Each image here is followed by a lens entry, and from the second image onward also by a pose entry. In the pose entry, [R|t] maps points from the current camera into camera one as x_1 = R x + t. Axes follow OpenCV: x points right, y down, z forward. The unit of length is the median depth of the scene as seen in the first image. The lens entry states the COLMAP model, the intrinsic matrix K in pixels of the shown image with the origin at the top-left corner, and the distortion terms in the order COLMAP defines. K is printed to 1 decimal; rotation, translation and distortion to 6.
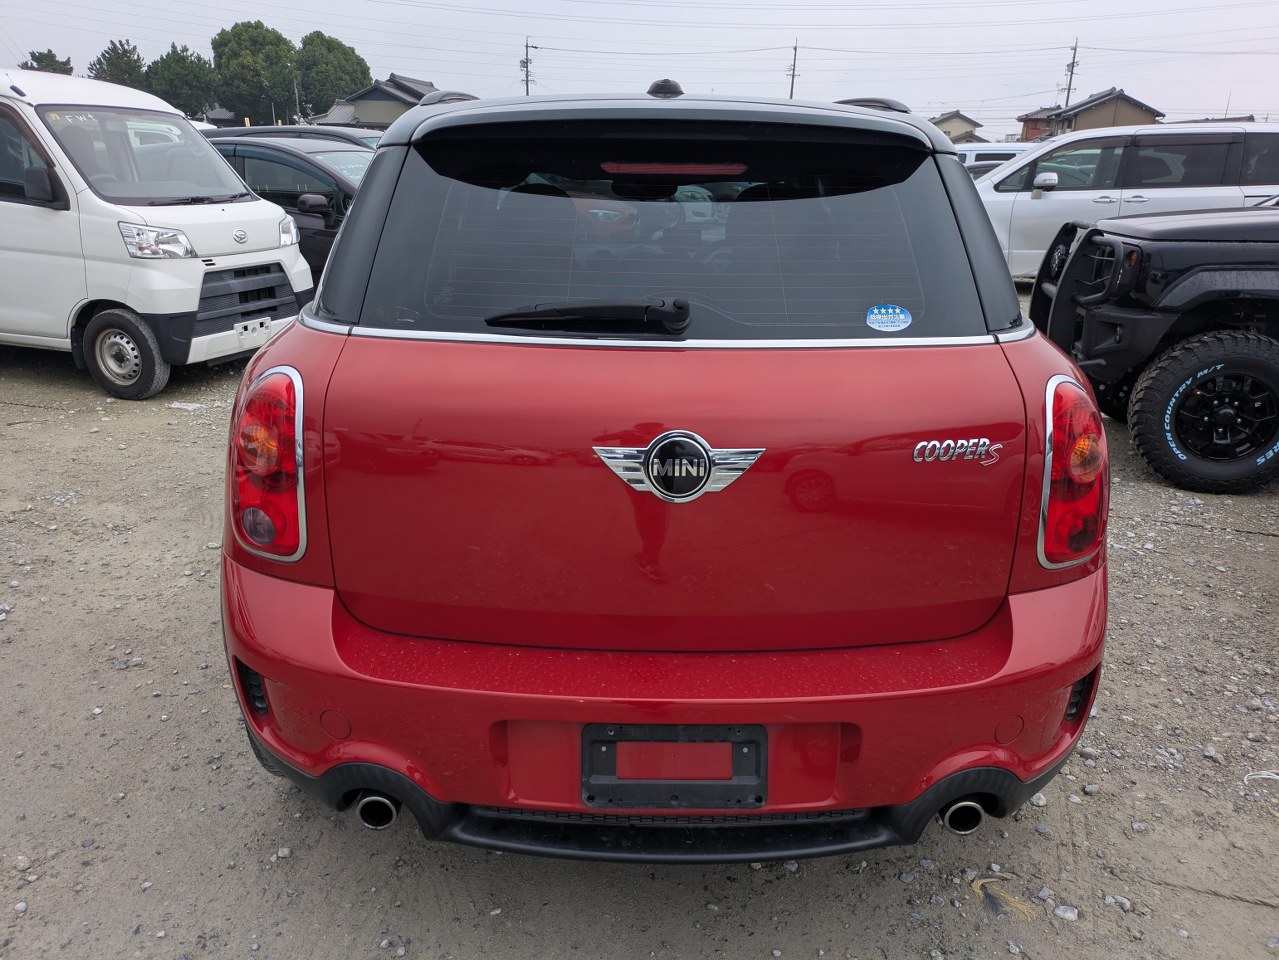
lens RADIAL K [[950.3, 0, 631.6], [0, 950.3, 484.8], [0, 0, 1]] dist [0.032957, -0.016292]
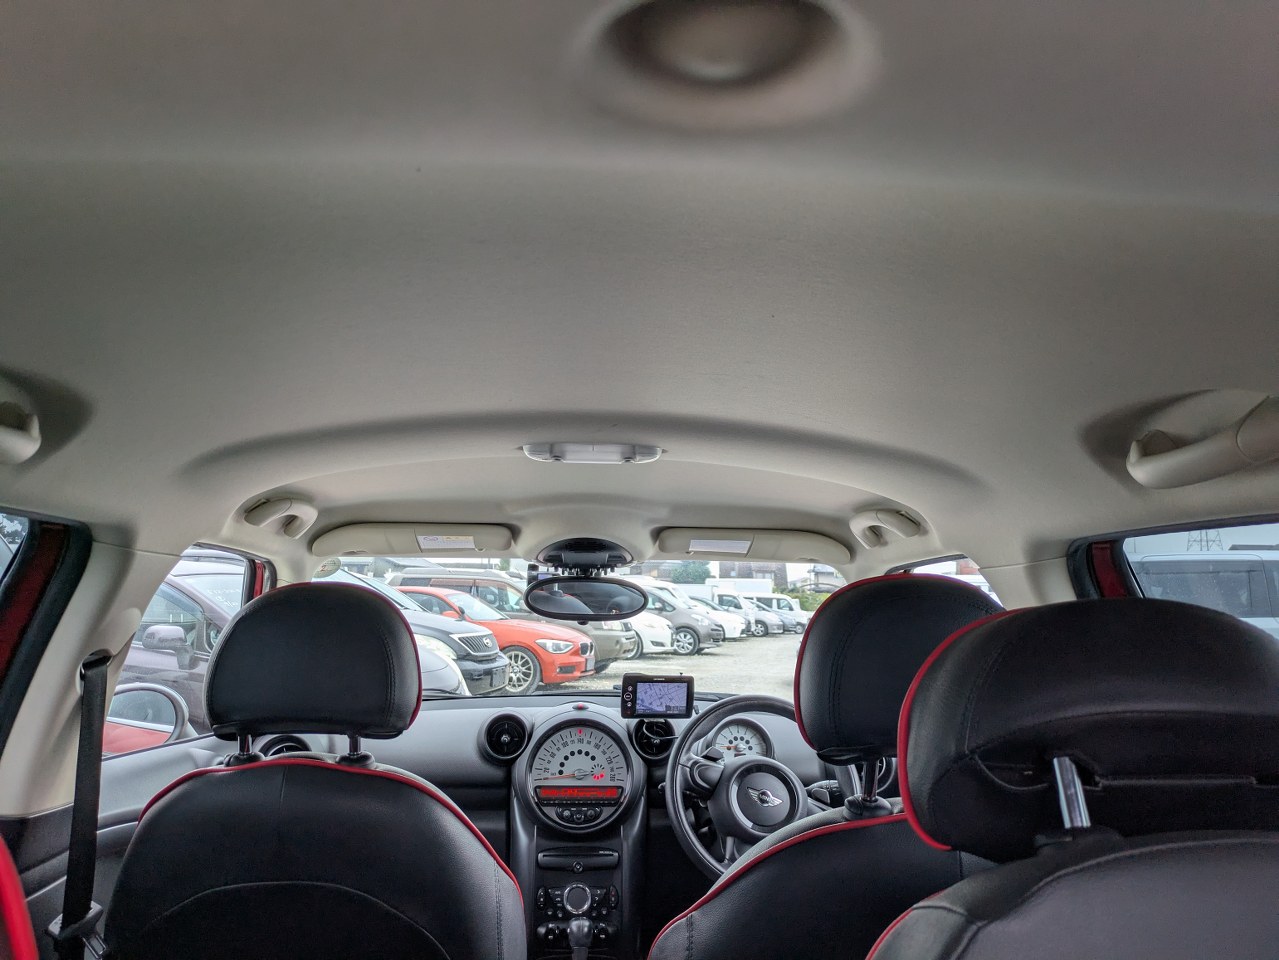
lens RADIAL K [[950.3, 0, 625.0], [0, 950.3, 455.1], [0, 0, 1]] dist [0.032957, -0.016292]
pose [[0.999248, 0.004461, 0.038516, 0.010967], [0.013609, 0.889802, -0.456143, -0.116034], [-0.036306, 0.456325, 0.889072, 0.403311]]
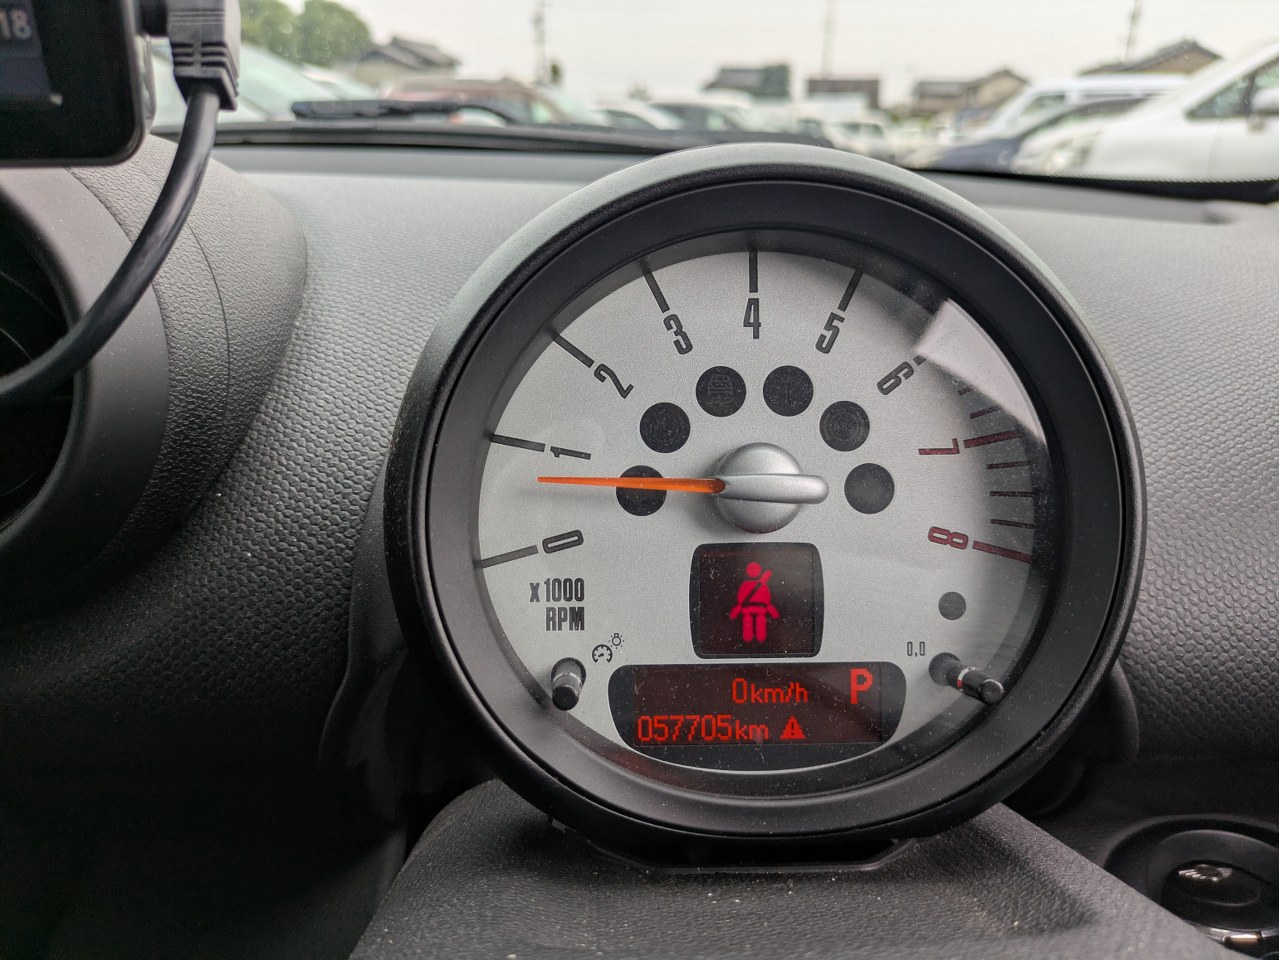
lens RADIAL K [[950.3, 0, 641.9], [0, 950.3, 483.5], [0, 0, 1]] dist [0.032957, -0.016292]
pose [[0.999735, 0.001263, -0.022989, 0.080359], [-0.000794, 0.999792, 0.020395, -0.200424], [0.023010, -0.020372, 0.999528, 0.831409]]
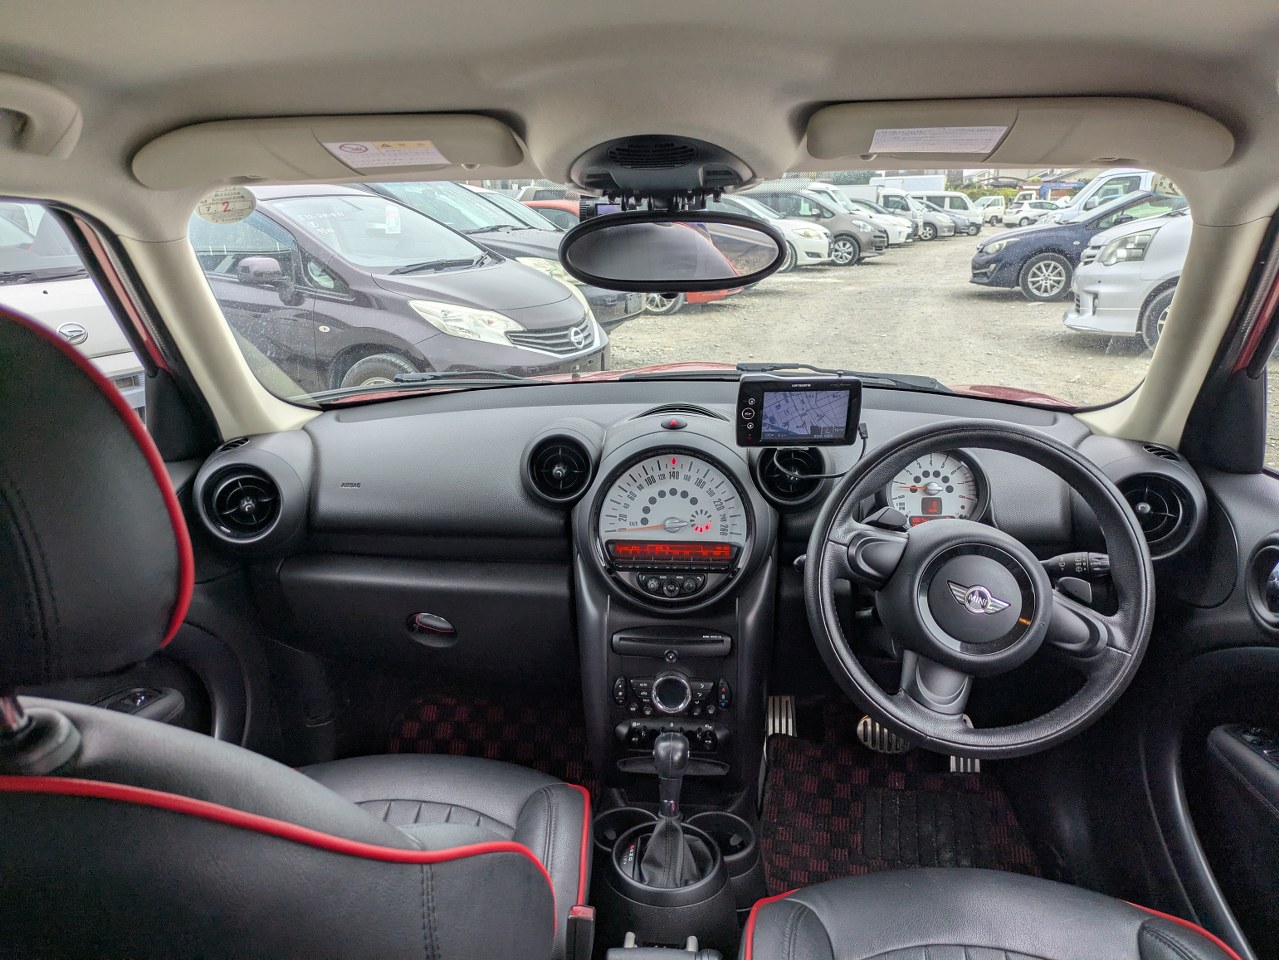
lens RADIAL K [[950.3, 0, 626.3], [0, 950.3, 512.2], [0, 0, 1]] dist [0.032957, -0.016292]
pose [[0.992964, 0.004072, -0.118348, 0.027994], [-0.005614, 0.999904, -0.012701, -0.188286], [0.118285, 0.013276, 0.992891, 0.582642]]
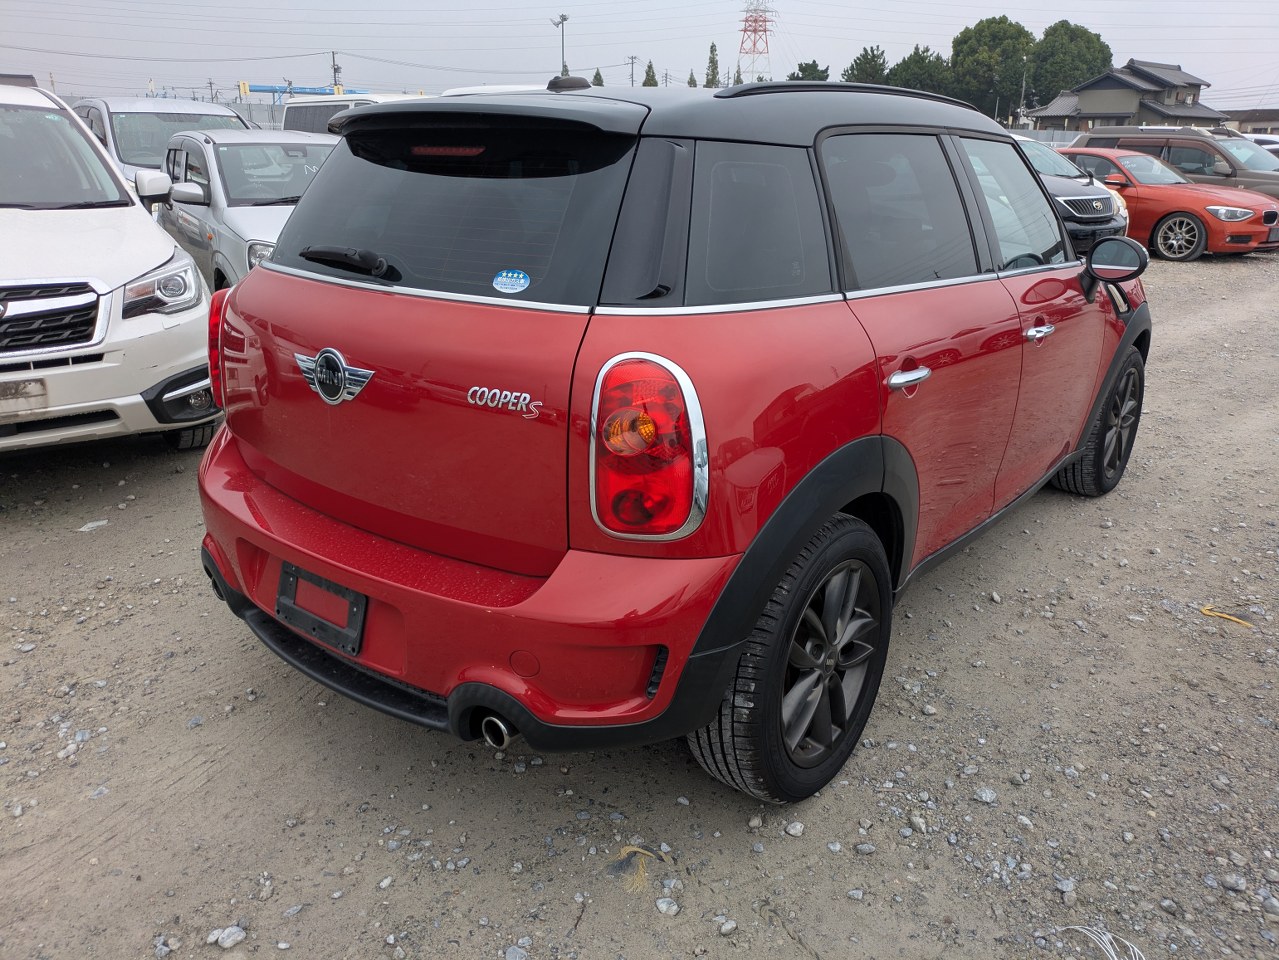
lens RADIAL K [[950.3, 0, 627.8], [0, 950.3, 472.2], [0, 0, 1]] dist [0.032957, -0.016292]
pose [[0.775354, 0.197540, -0.599837, 0.382034], [-0.201459, 0.977563, 0.061526, -0.017127], [0.598532, 0.073138, 0.797753, 0.065537]]
